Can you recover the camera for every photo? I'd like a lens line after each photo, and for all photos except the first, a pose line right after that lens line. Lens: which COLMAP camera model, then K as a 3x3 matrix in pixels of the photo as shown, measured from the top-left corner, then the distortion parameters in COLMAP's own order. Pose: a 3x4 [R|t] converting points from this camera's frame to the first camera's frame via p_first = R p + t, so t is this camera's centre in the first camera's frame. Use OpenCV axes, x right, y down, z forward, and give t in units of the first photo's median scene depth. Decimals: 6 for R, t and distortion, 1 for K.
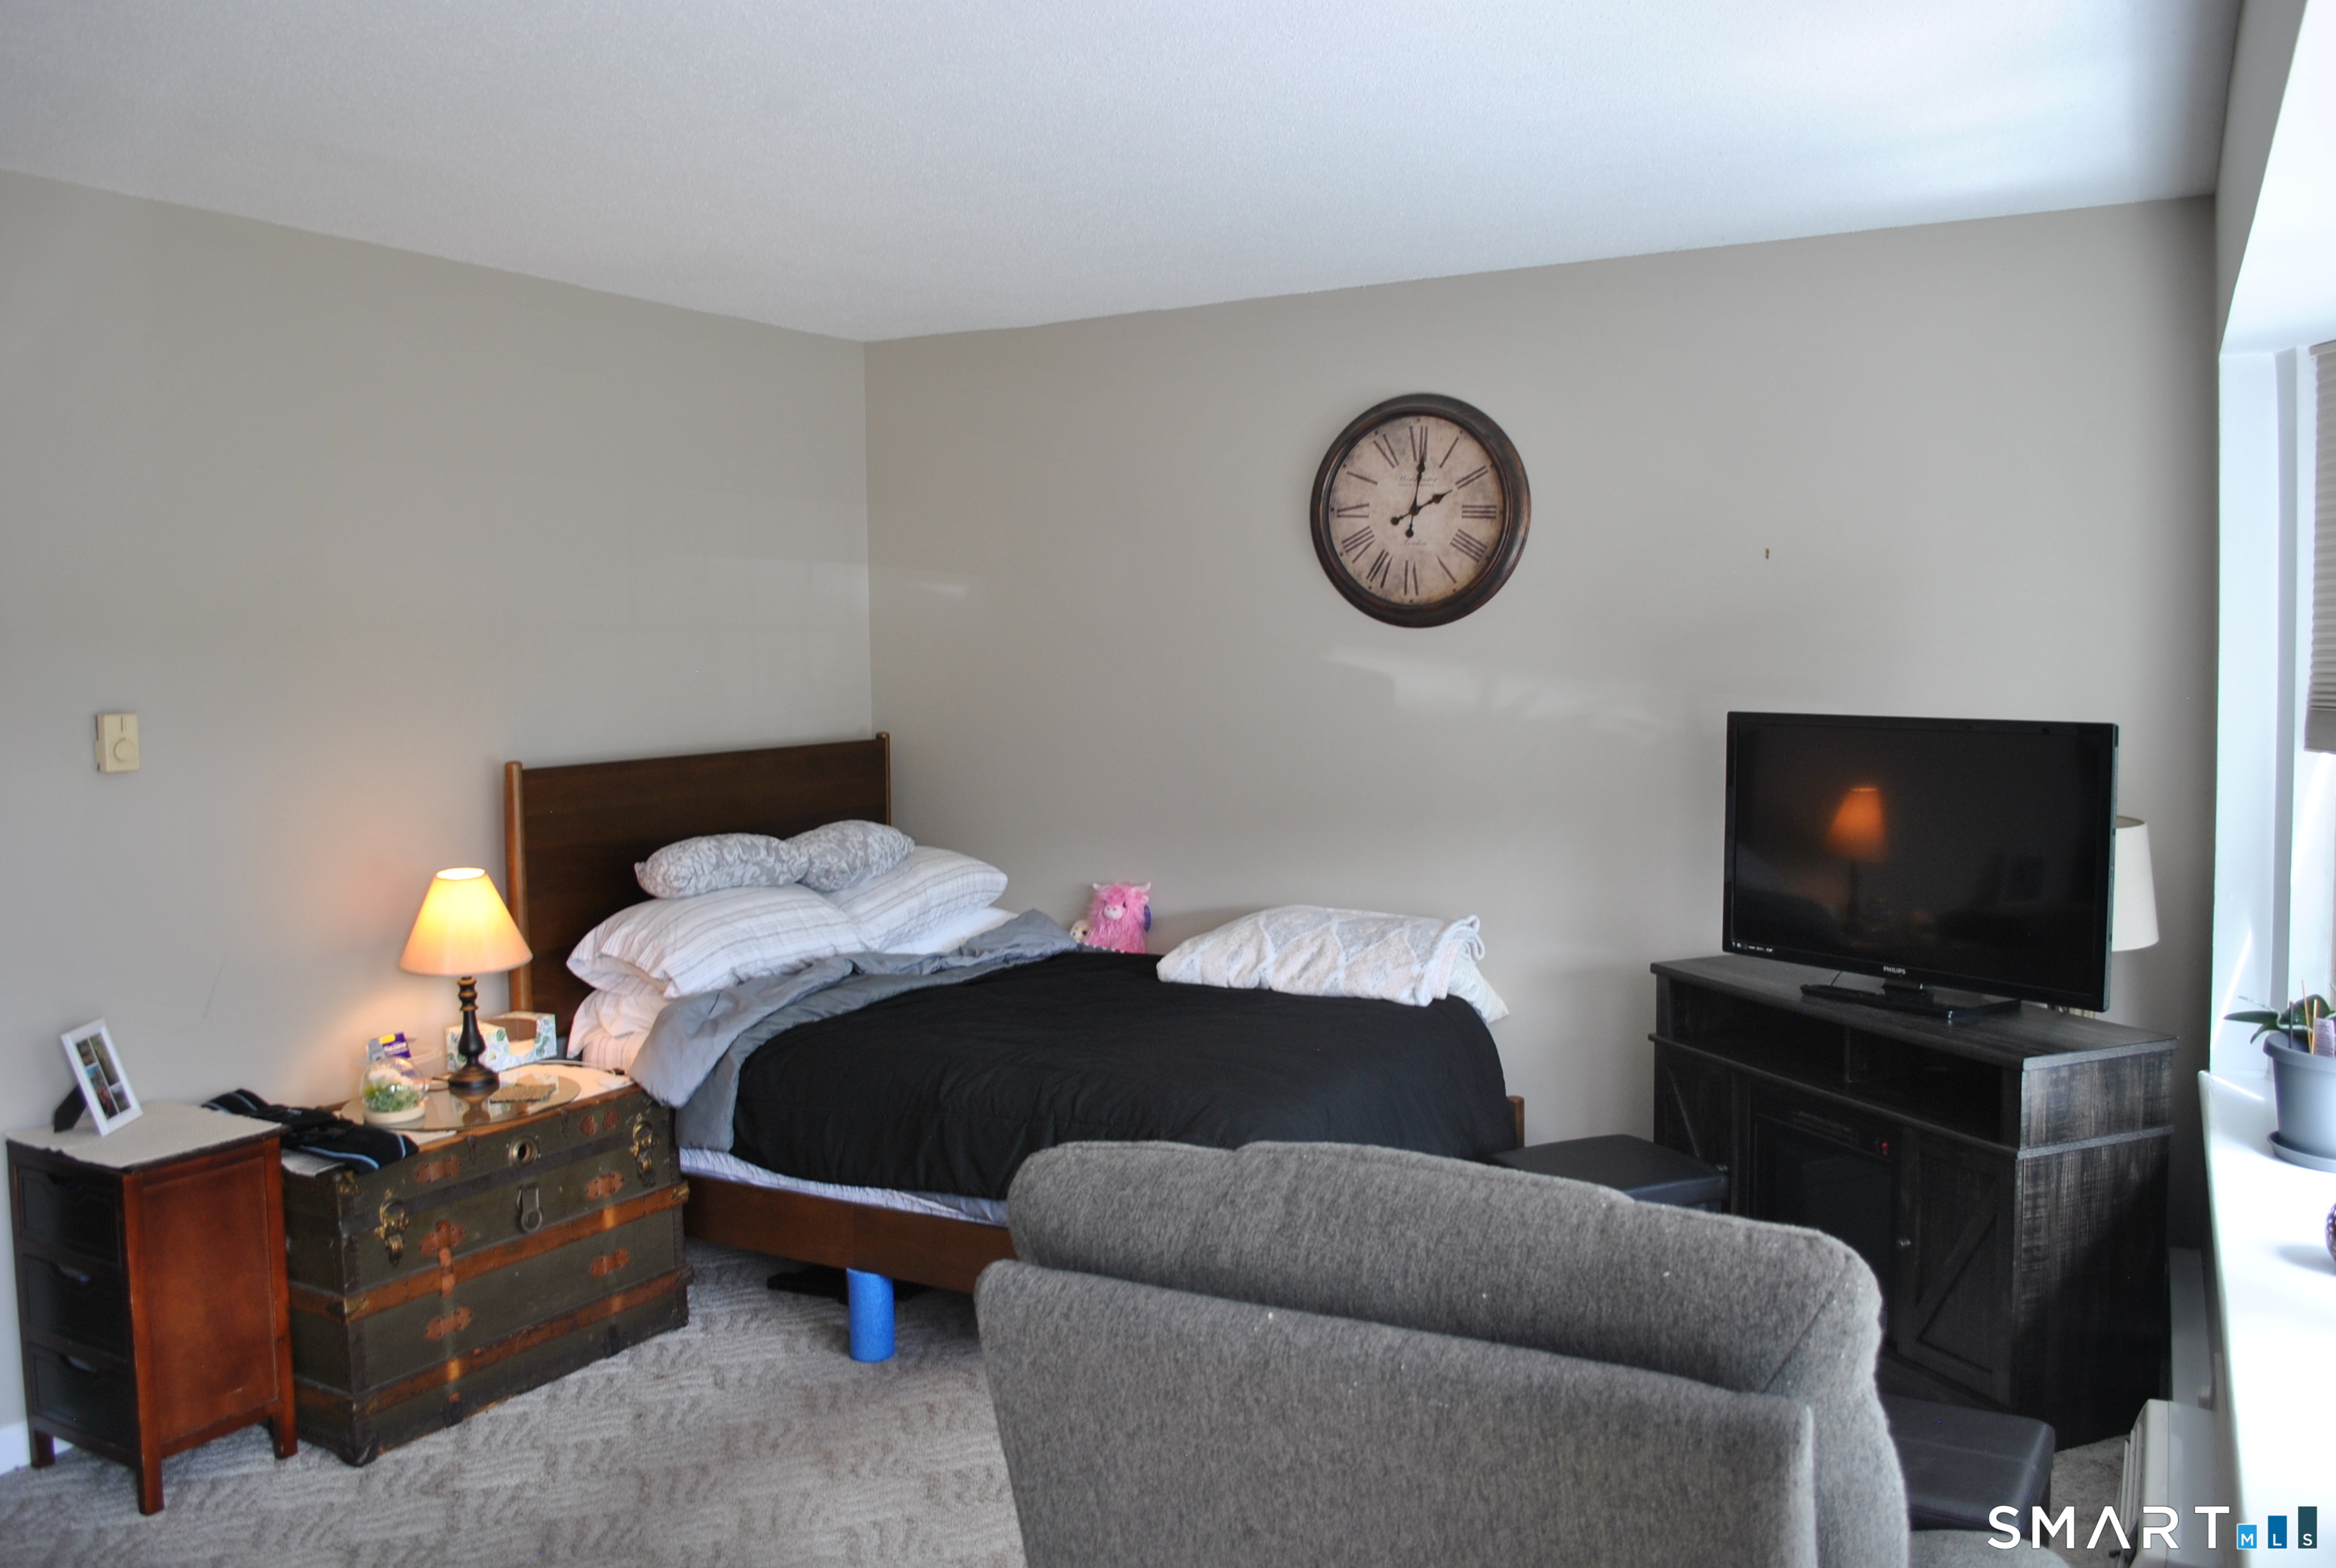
lens RADIAL K [[1935.7, 0, 1168.0], [0, 1935.7, 784.0], [0, 0, 1]] dist [-0.074389, -0.006563]
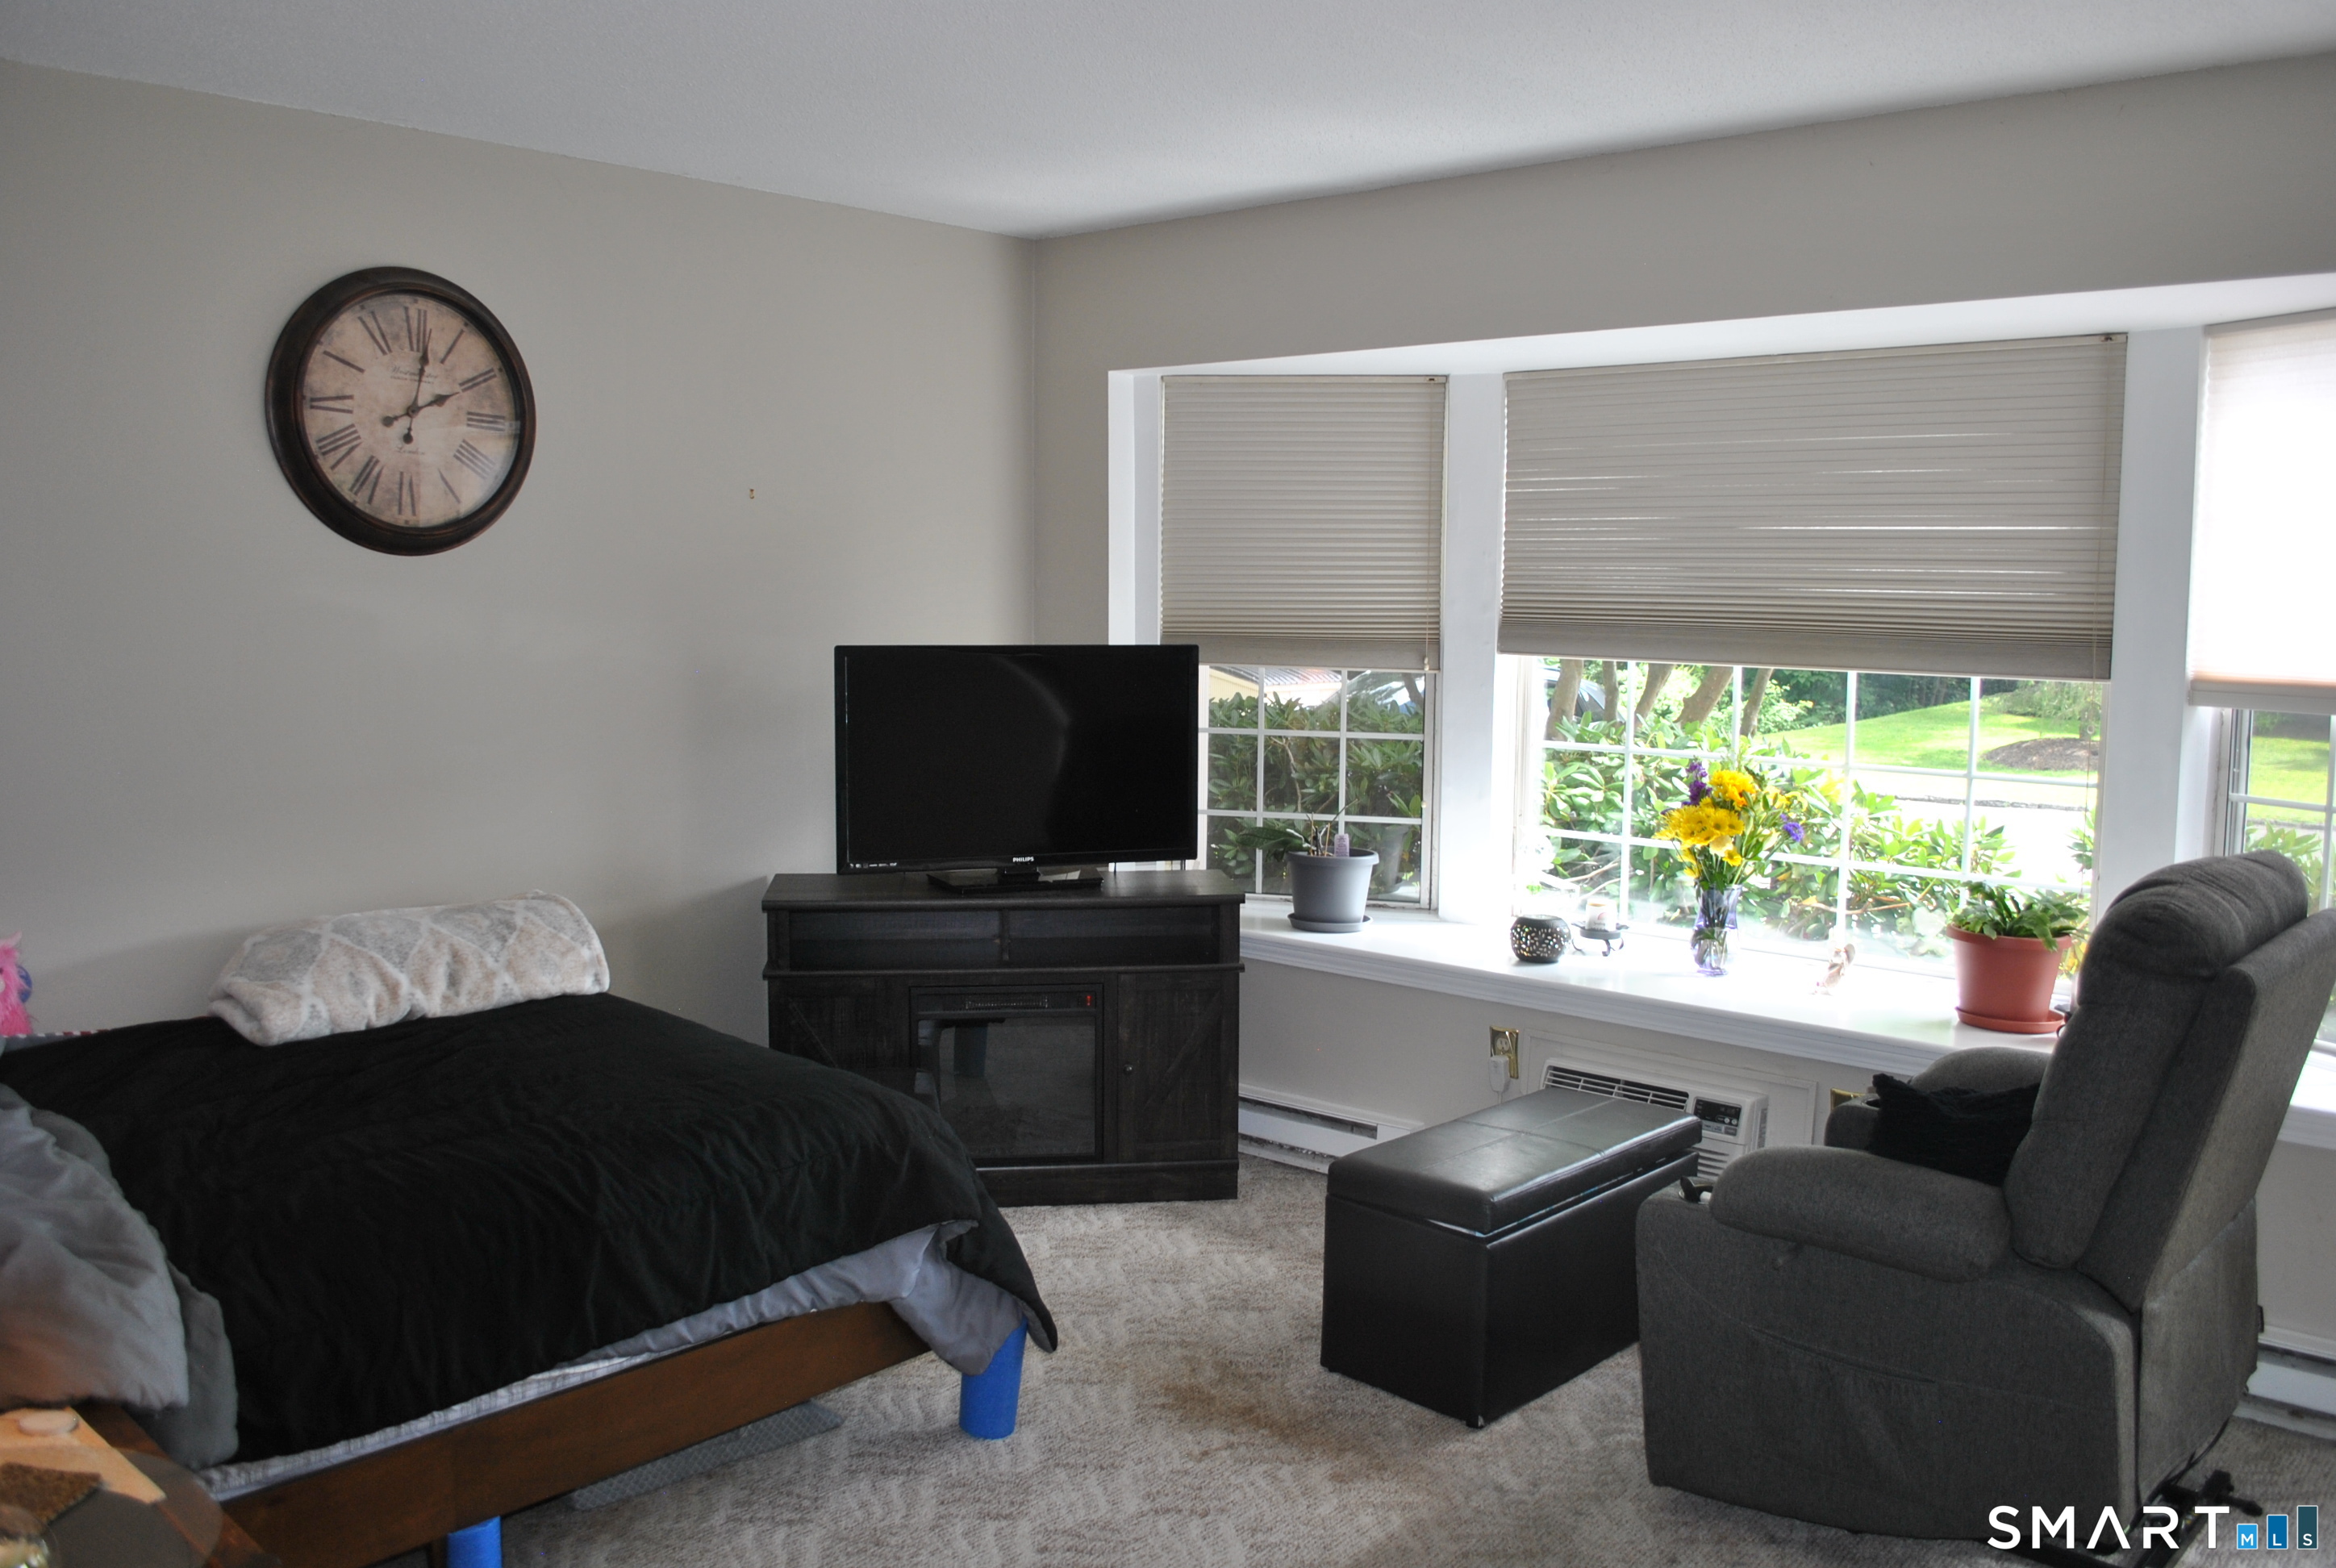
lens RADIAL K [[1935.7, 0, 1168.0], [0, 1935.7, 784.0], [0, 0, 1]] dist [-0.074389, -0.006563]
pose [[0.193039, -0.082260, 0.977737, -0.614374], [0.058092, 0.995690, 0.072301, -0.024515], [-0.979470, 0.042841, 0.196986, 0.536736]]
